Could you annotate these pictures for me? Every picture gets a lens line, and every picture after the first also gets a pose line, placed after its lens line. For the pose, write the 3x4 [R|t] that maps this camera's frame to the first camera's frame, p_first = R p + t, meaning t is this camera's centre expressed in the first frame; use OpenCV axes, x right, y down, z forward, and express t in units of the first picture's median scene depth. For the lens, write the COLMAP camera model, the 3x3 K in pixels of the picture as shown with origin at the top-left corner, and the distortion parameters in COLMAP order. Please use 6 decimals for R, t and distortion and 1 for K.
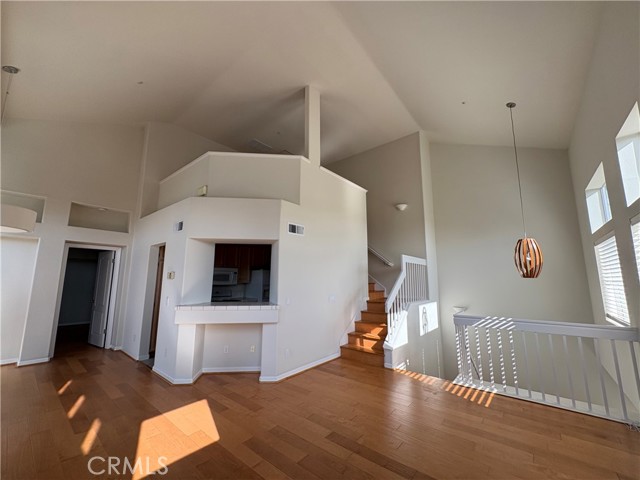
lens RADIAL K [[255.6, 0, 320.0], [0, 255.6, 240.0], [0, 0, 1]] dist [0.000927, -0.000512]
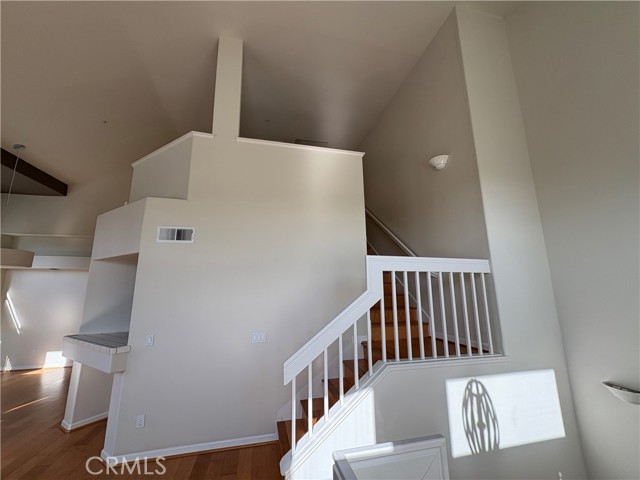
lens RADIAL K [[255.6, 0, 320.0], [0, 255.6, 240.0], [0, 0, 1]] dist [0.000927, -0.000512]
pose [[0.792050, -0.121676, -0.598207, 0.543109], [0.093631, 0.992553, -0.077915, 0.055510], [0.603233, 0.005702, 0.797545, 0.585570]]
